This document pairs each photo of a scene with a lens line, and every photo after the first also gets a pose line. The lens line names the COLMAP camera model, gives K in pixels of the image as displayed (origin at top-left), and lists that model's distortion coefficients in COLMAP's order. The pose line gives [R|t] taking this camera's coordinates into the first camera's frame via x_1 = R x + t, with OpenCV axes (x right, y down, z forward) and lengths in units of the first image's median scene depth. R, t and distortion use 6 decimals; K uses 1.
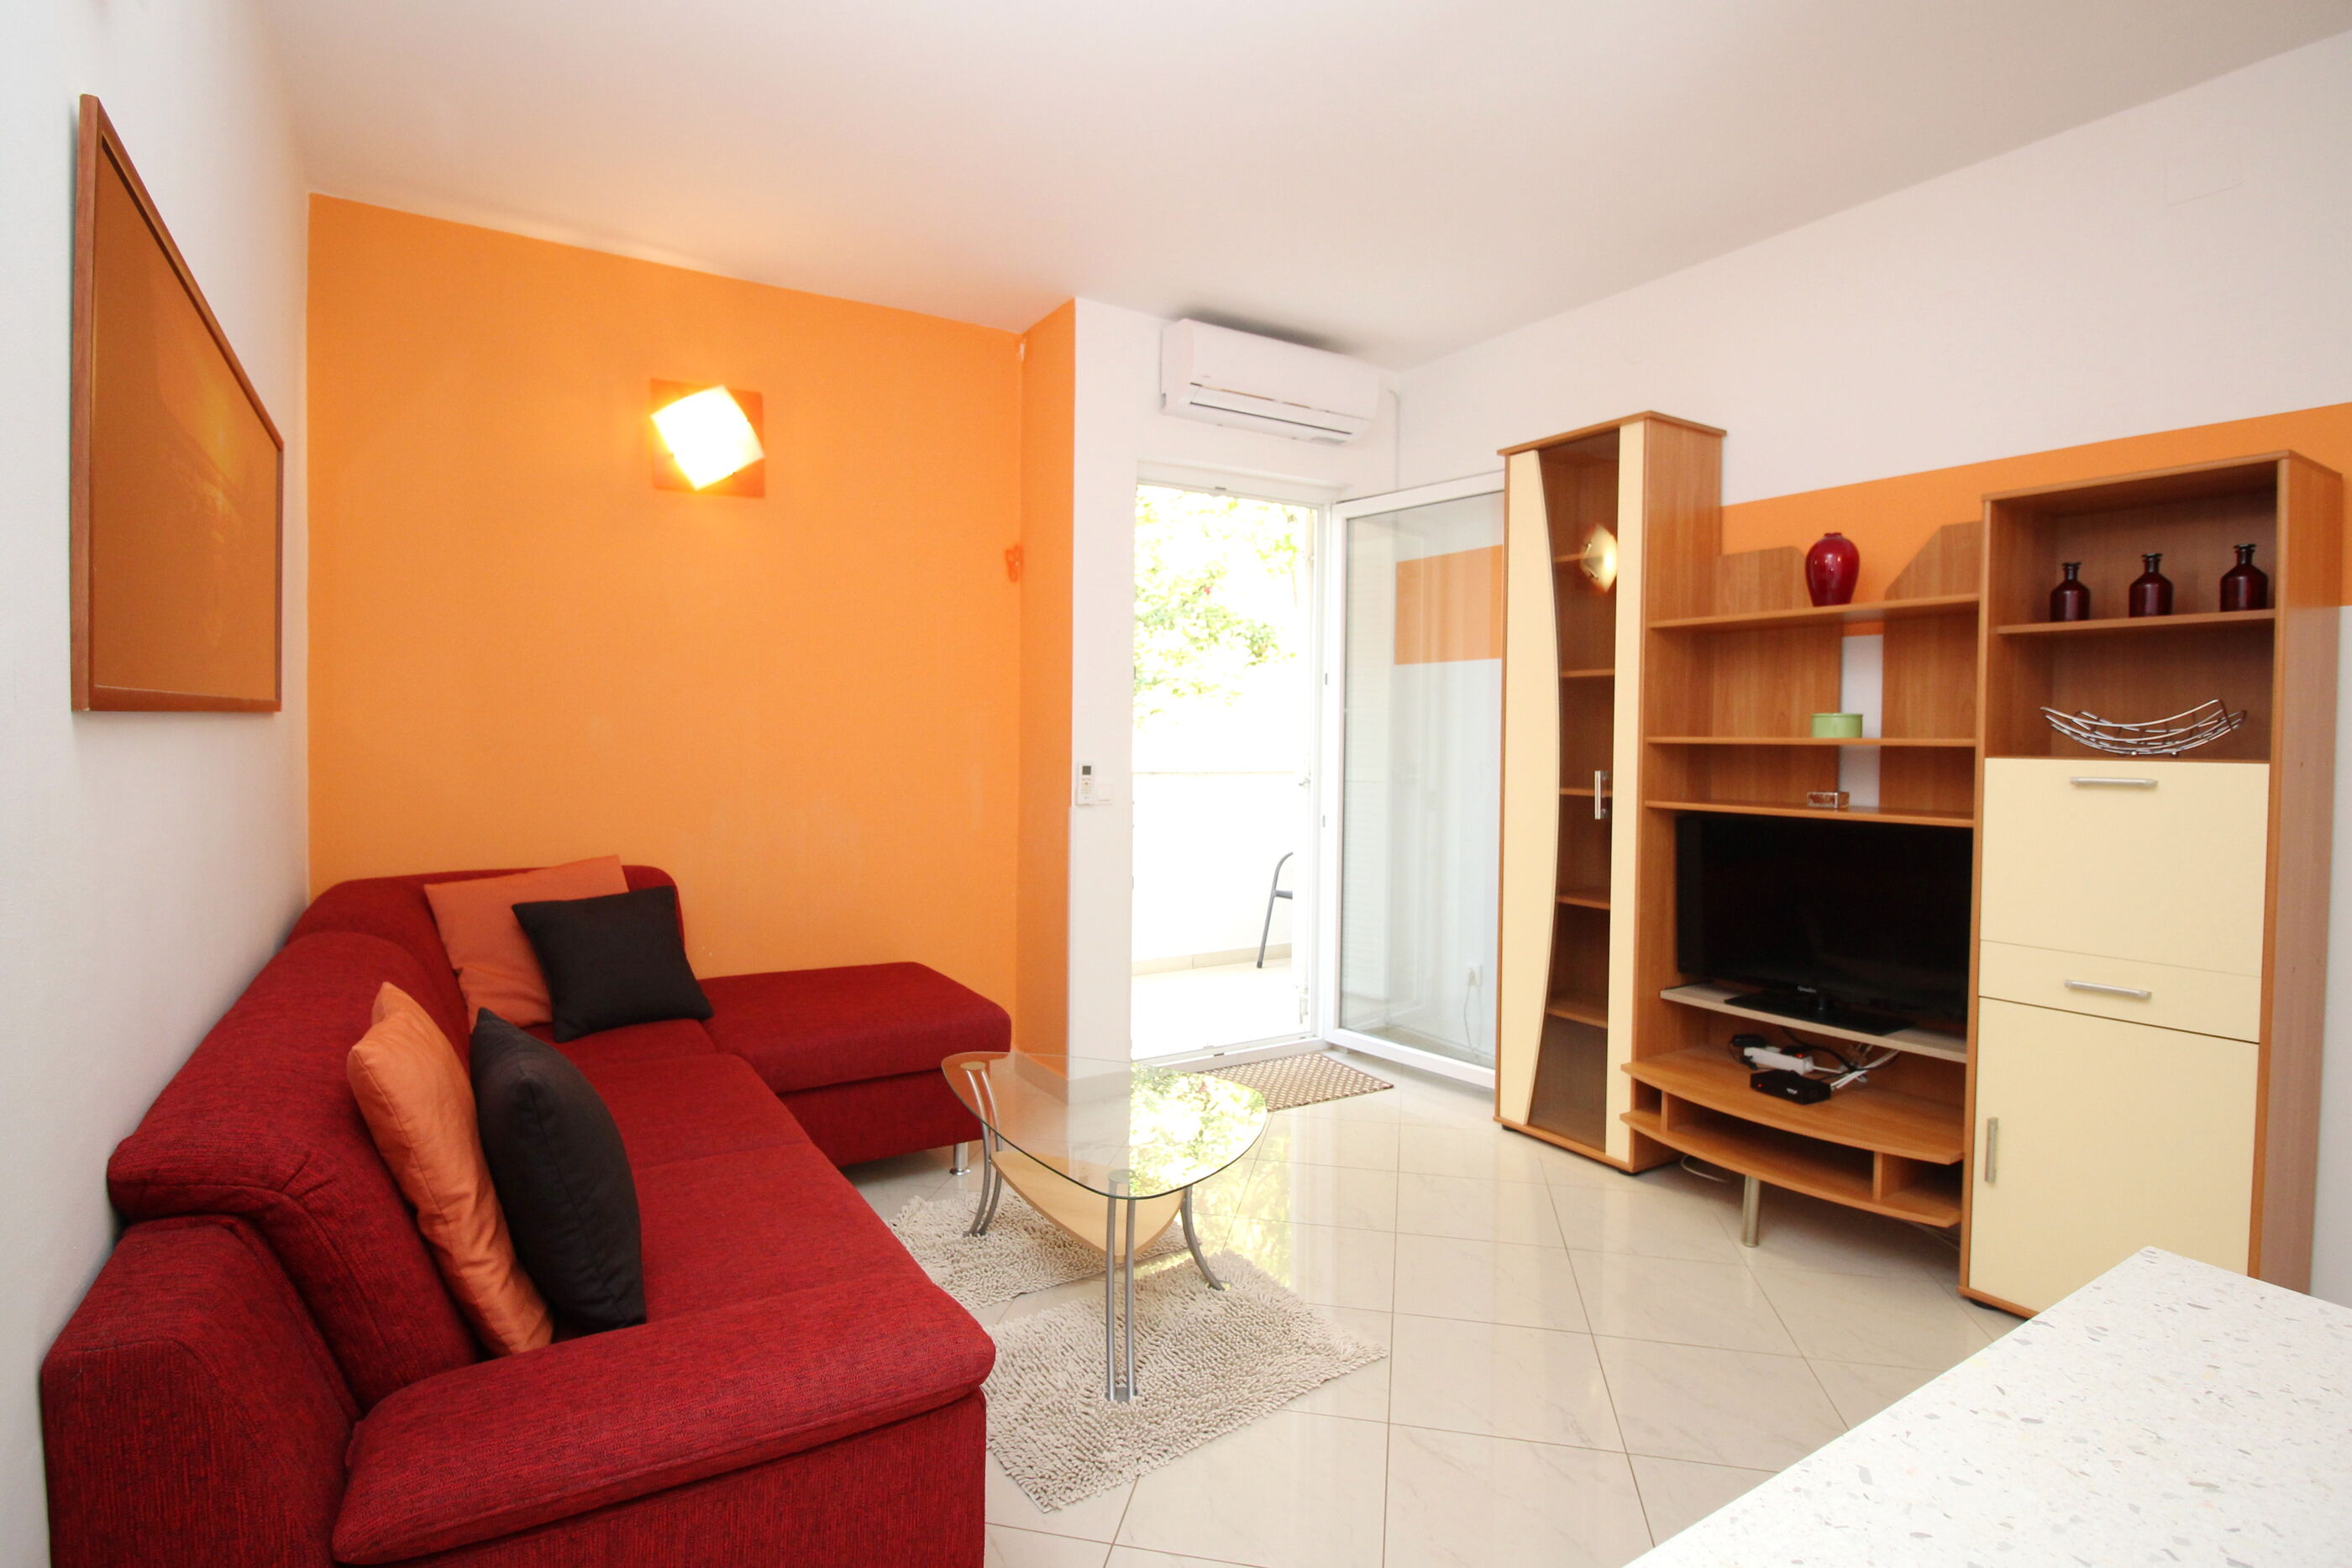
lens RADIAL K [[1128.0, 0, 1125.4], [0, 1128.0, 758.7], [0, 0, 1]] dist [-0.002263, -0.000506]
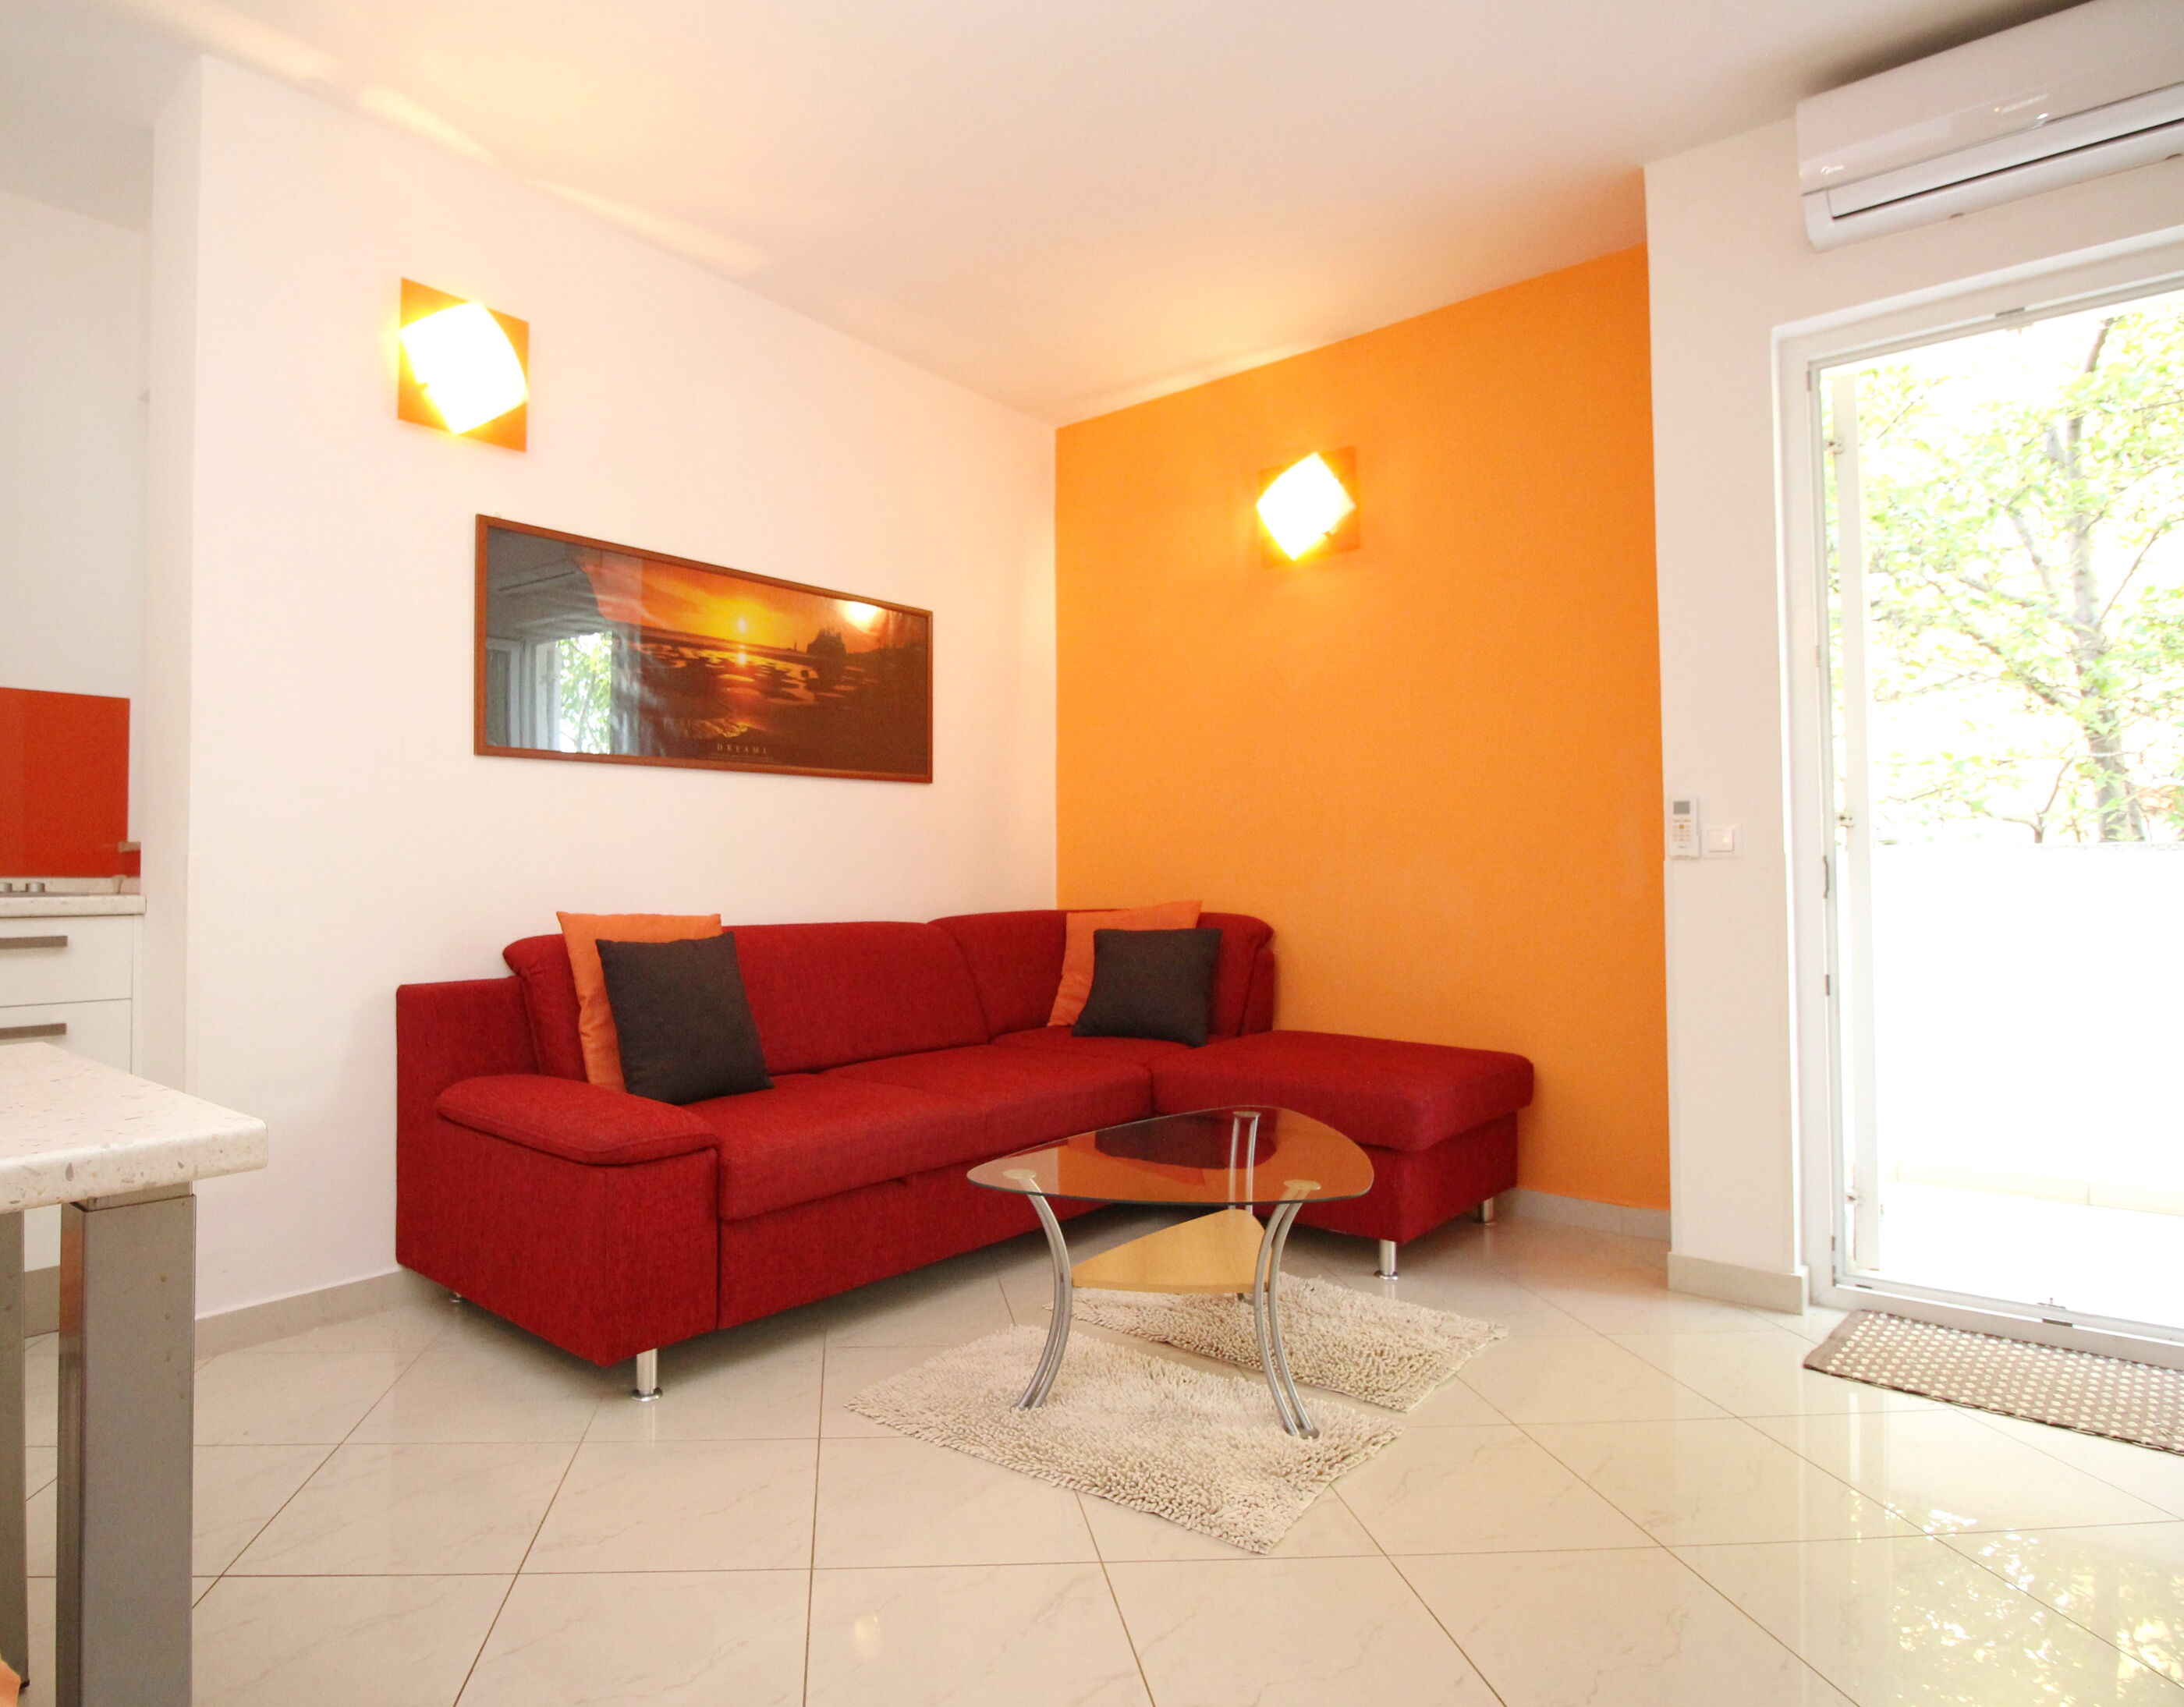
lens RADIAL K [[1219.0, 0, 962.9], [0, 1219.0, 845.5], [0, 0, 1]] dist [-0.019084, -0.000645]
pose [[0.288954, -0.035074, -0.956700, 0.600114], [-0.018485, 0.998938, -0.042206, 0.079365], [0.957164, 0.029881, 0.287999, 0.387481]]
